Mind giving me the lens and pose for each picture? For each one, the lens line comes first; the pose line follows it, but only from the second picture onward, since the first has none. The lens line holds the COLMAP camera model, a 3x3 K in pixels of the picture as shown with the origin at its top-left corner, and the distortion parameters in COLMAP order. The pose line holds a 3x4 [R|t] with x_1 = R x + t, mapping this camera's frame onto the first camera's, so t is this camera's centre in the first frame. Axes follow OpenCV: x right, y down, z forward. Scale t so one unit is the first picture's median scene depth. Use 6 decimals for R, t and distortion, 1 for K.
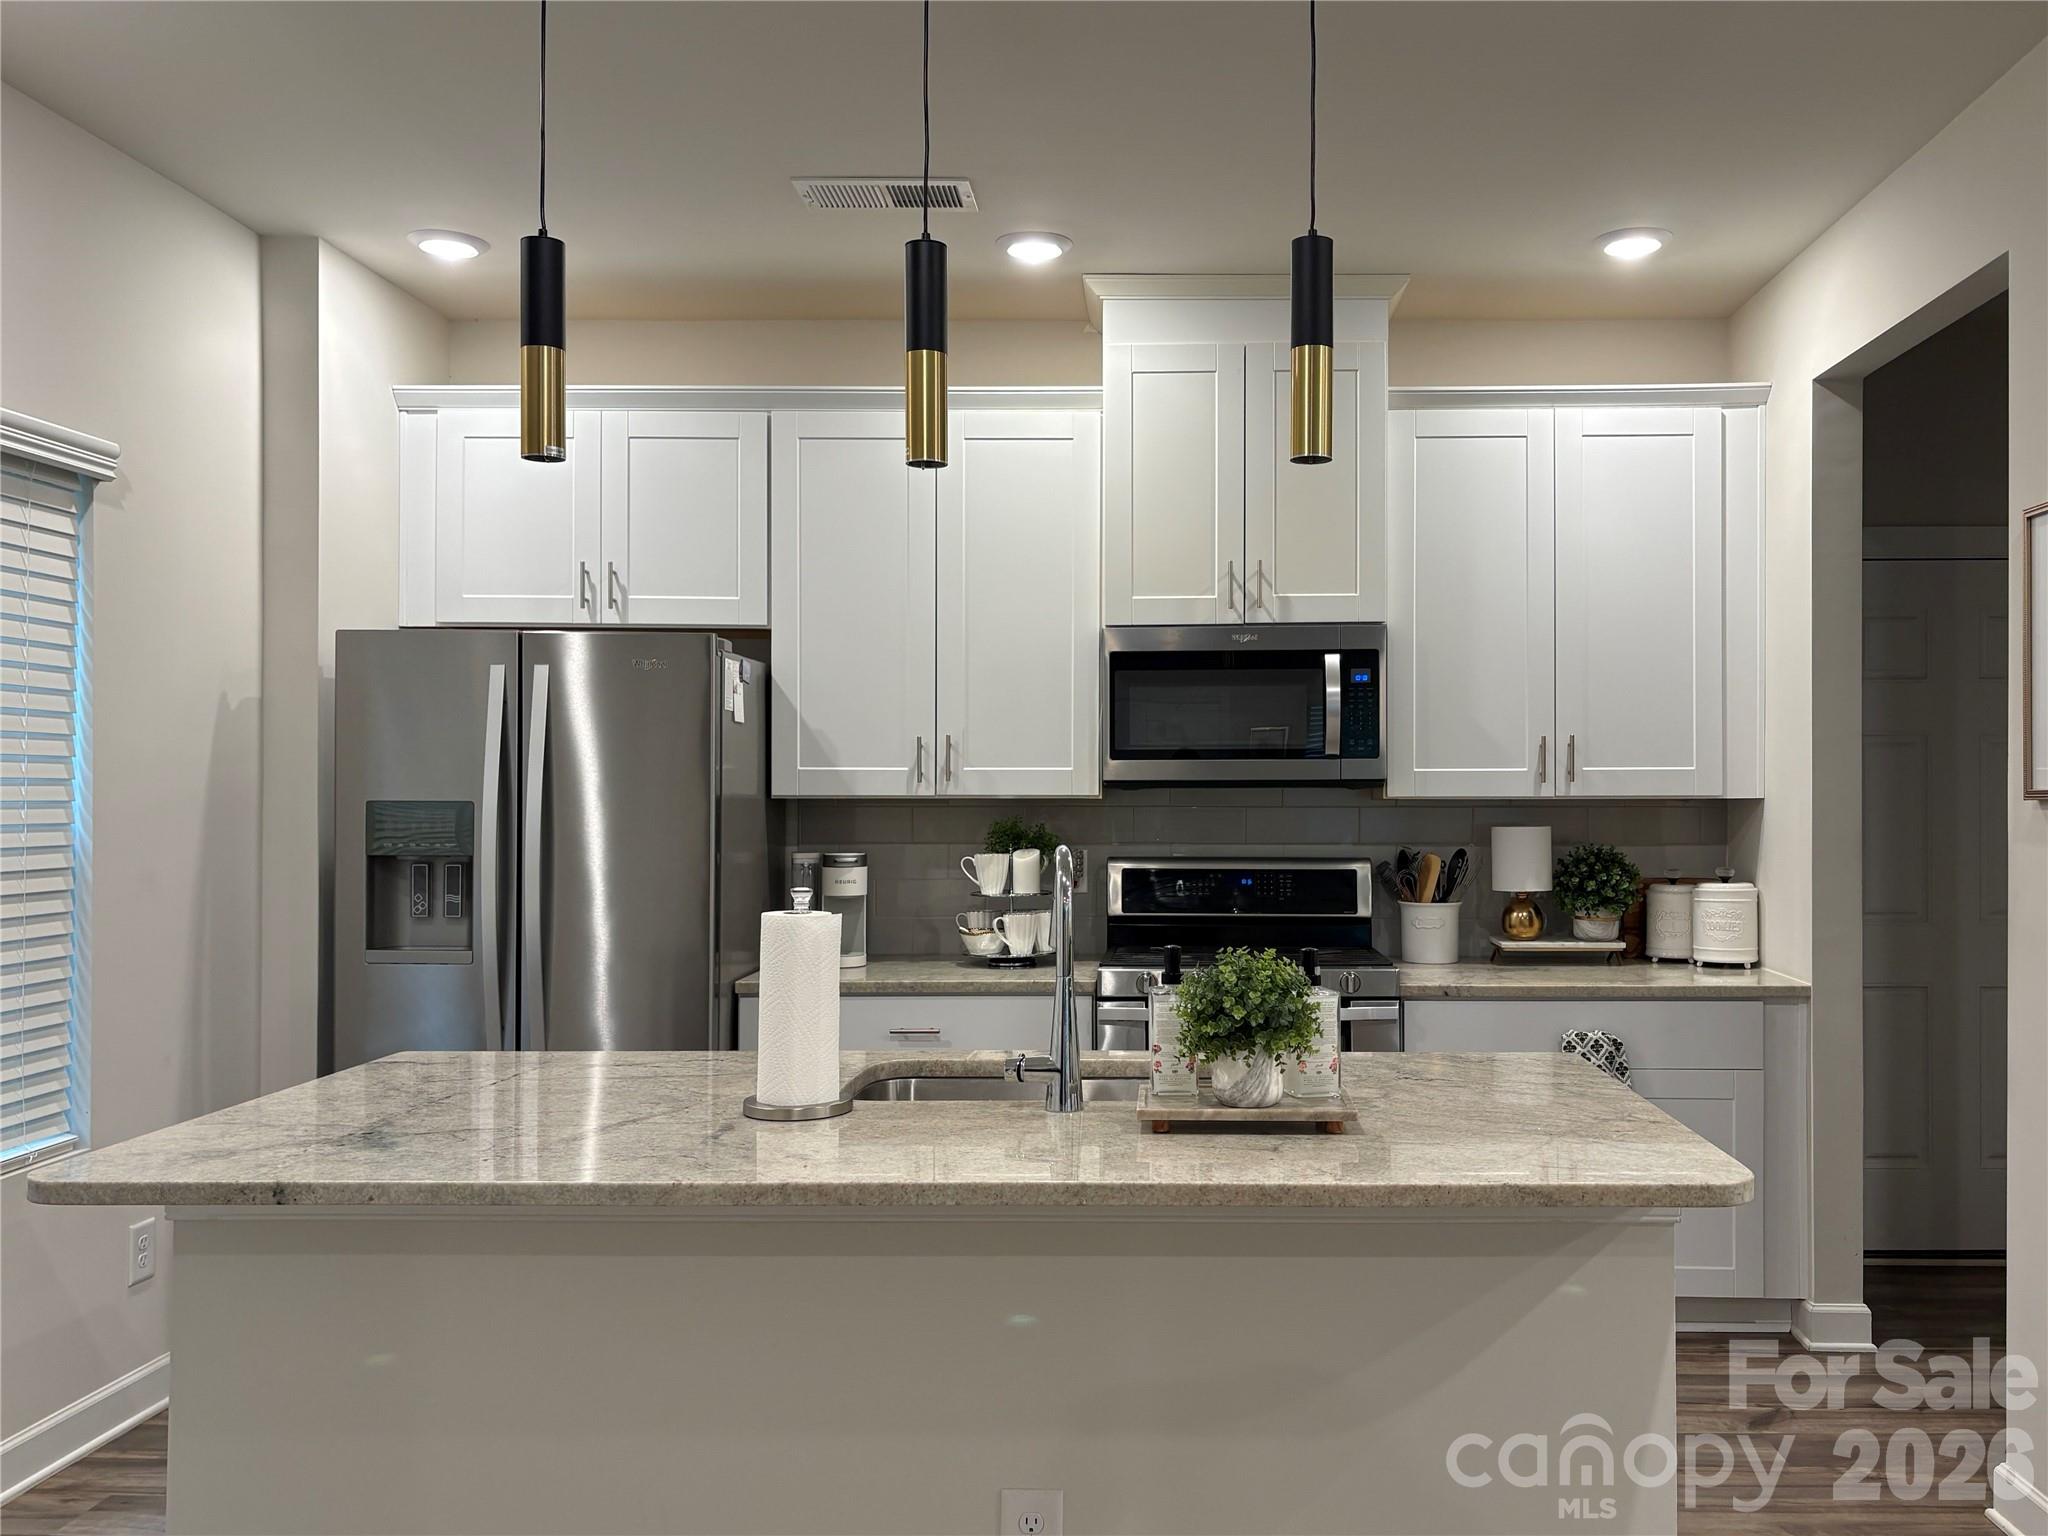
lens RADIAL K [[1592.1, 0, 1125.5], [0, 1592.1, 776.5], [0, 0, 1]] dist [0.042830, -0.005209]
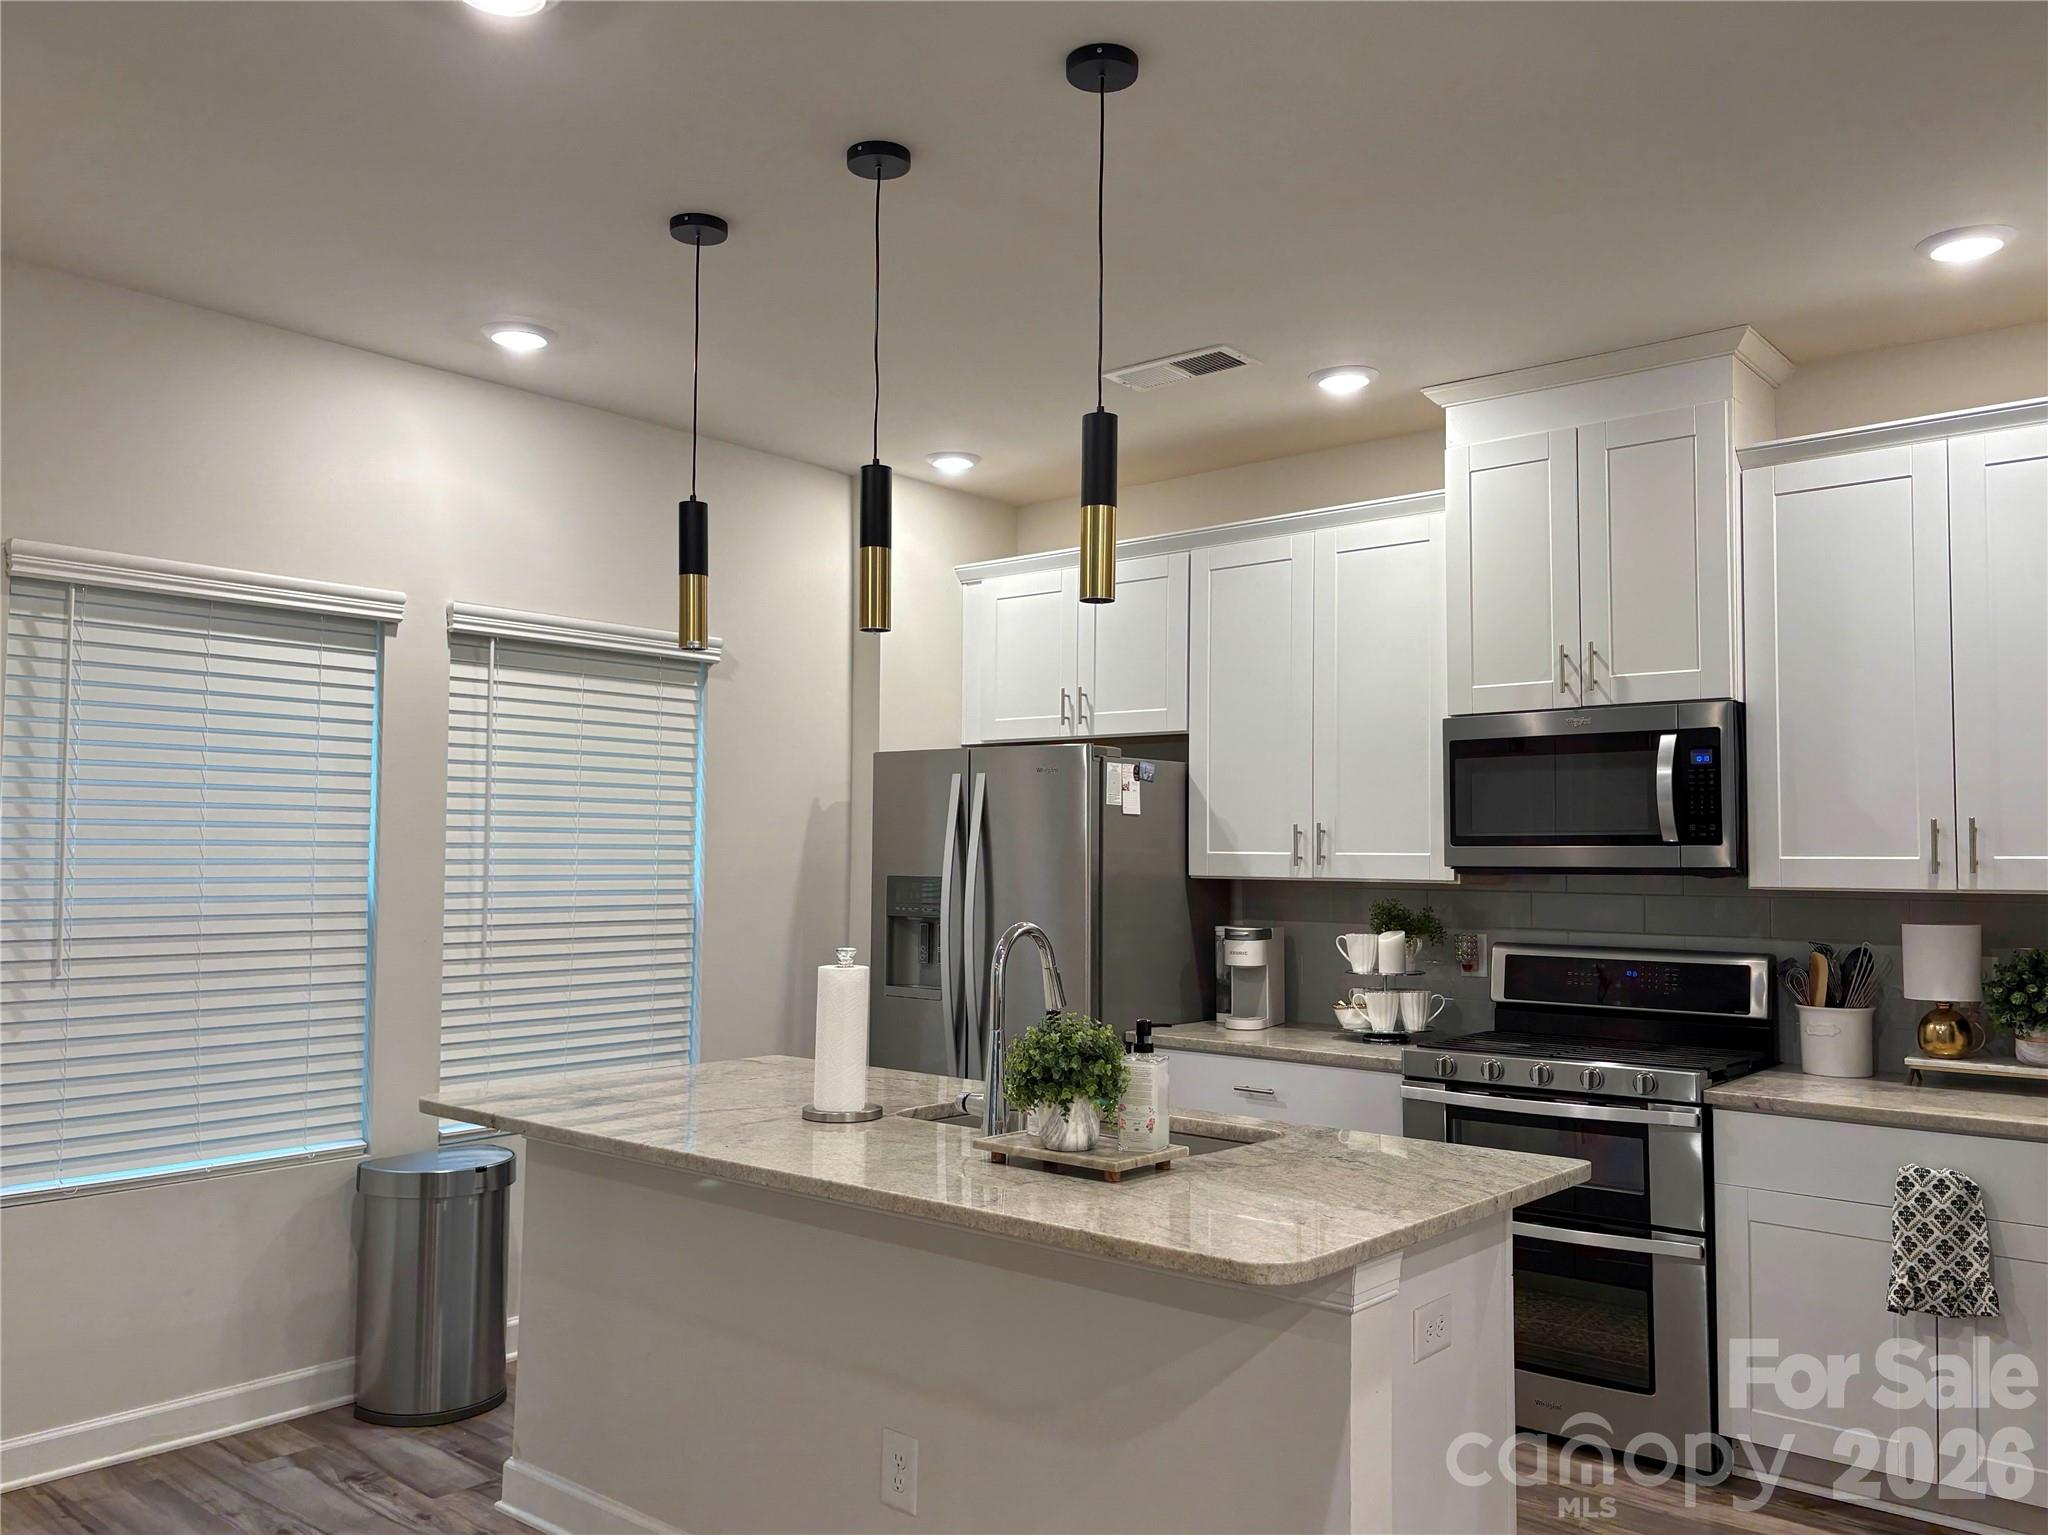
lens RADIAL K [[1564.0, 0, 1024.0], [0, 1564.0, 767.5], [0, 0, 1]] dist [0.018262, -0.004549]
pose [[0.779471, -0.031011, -0.625670, 0.408100], [-0.003008, 0.998577, -0.053241, -0.006443], [0.626431, 0.043382, 0.778269, 0.035282]]
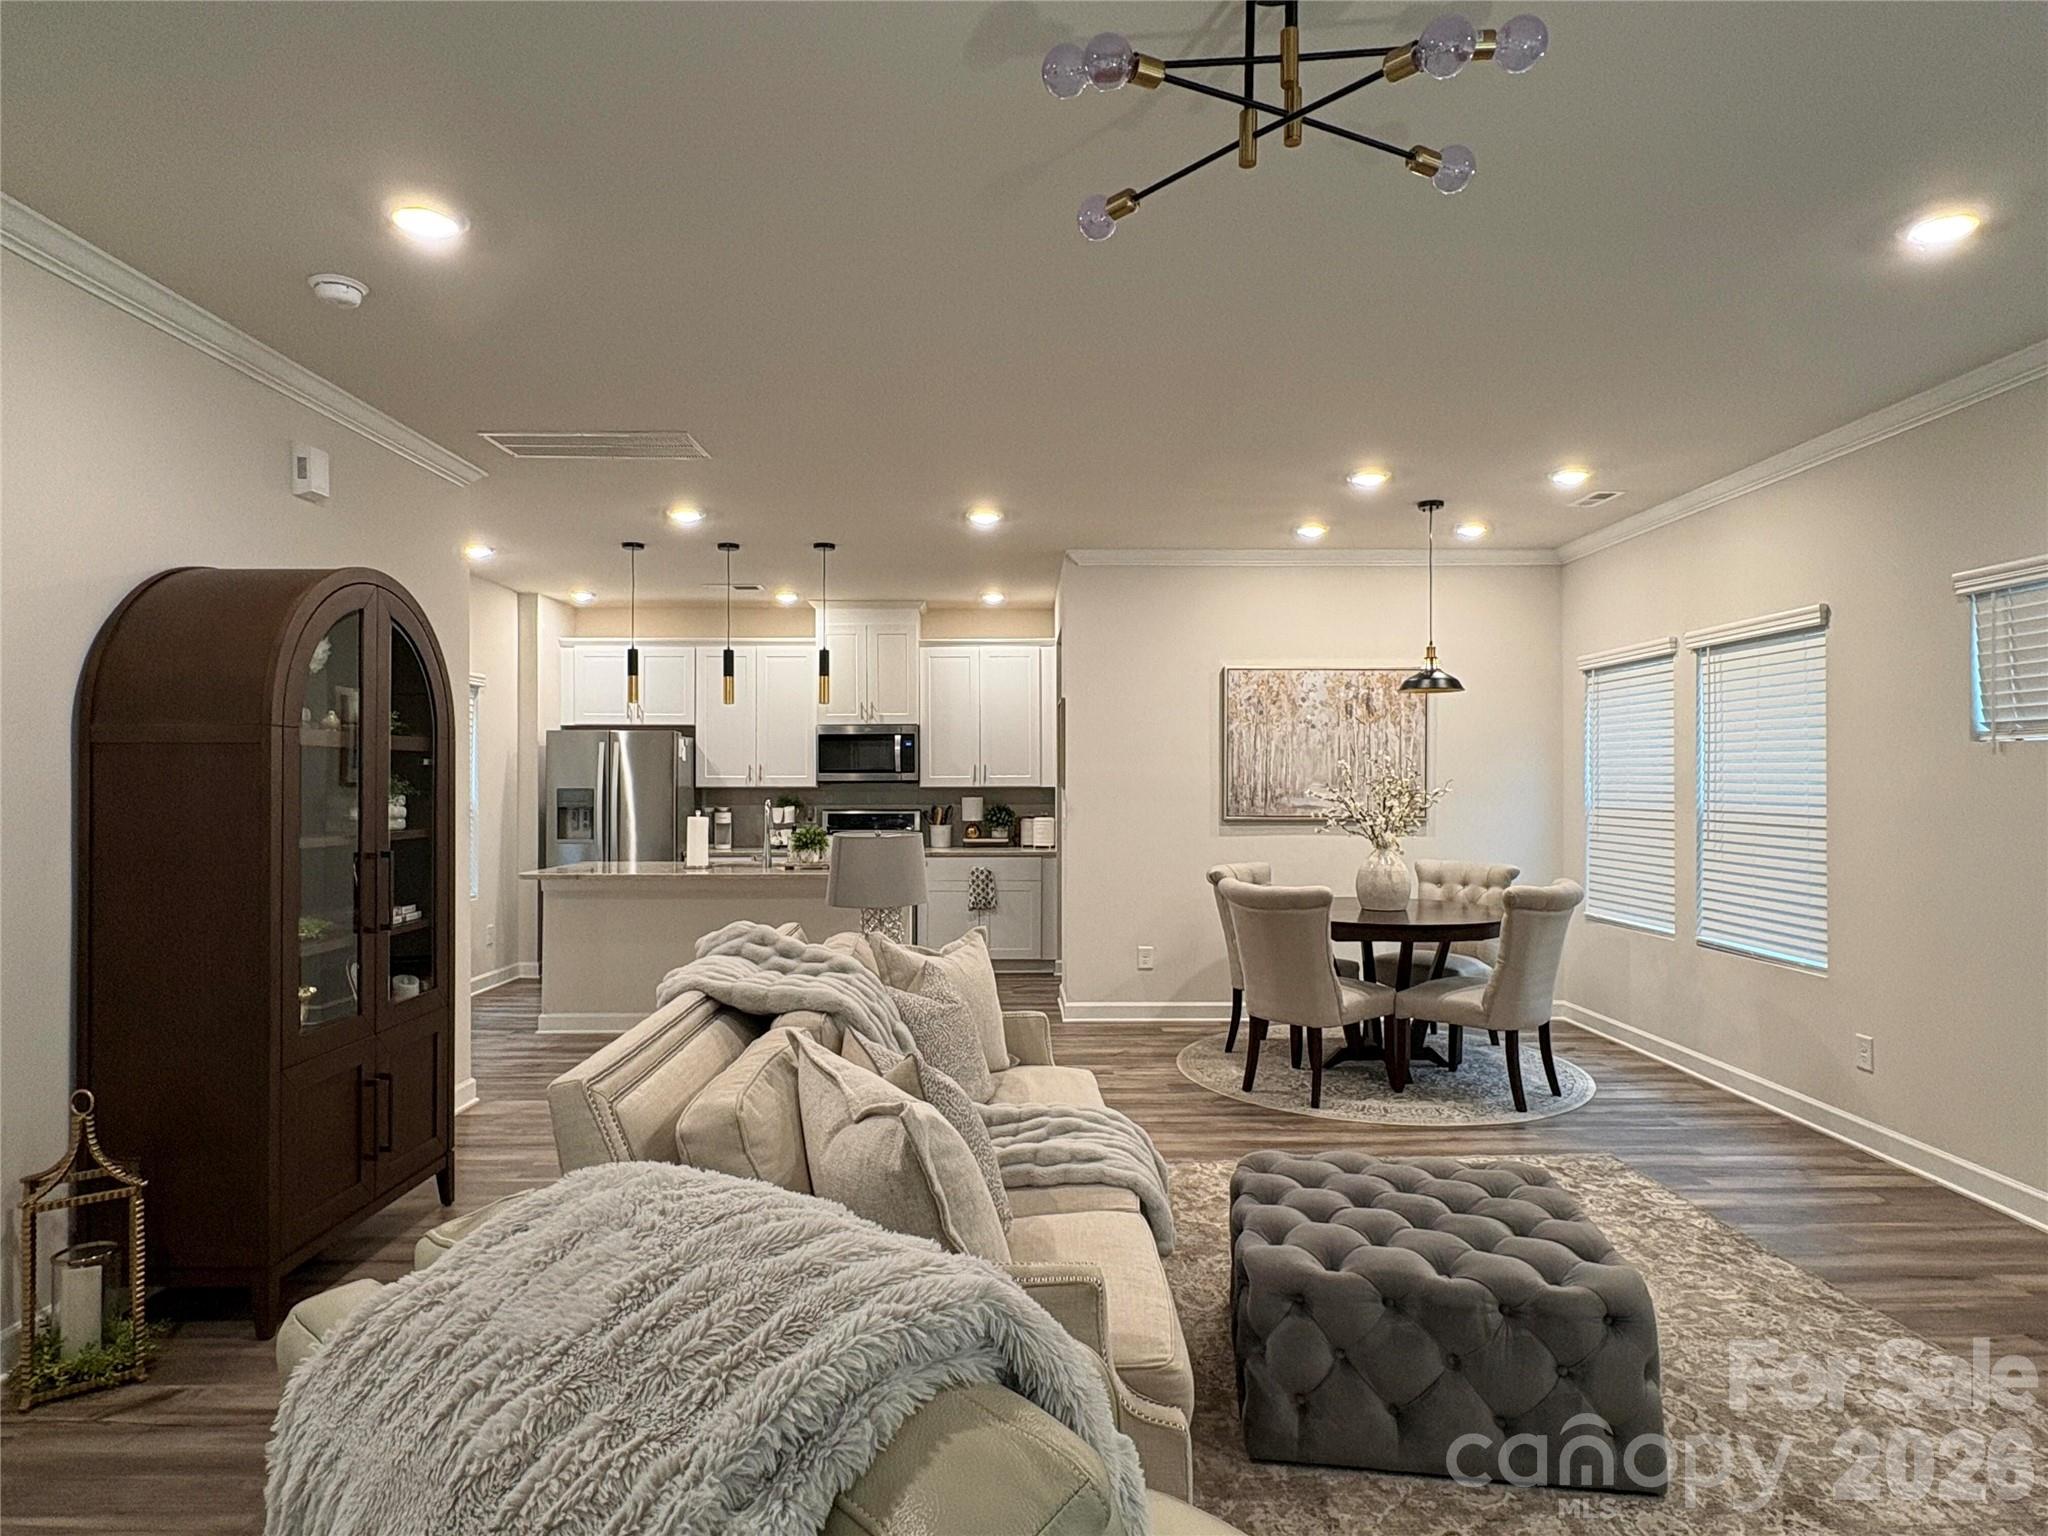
lens RADIAL K [[1185.5, 0, 1024.0], [0, 1185.5, 768.0], [0, 0, 1]] dist [-0.010583, 0.012915]
pose [[0.999288, -0.001726, 0.037702, 0.268041], [0.001824, 0.999995, -0.002568, -0.014040], [-0.037698, 0.002635, 0.999286, -1.066646]]
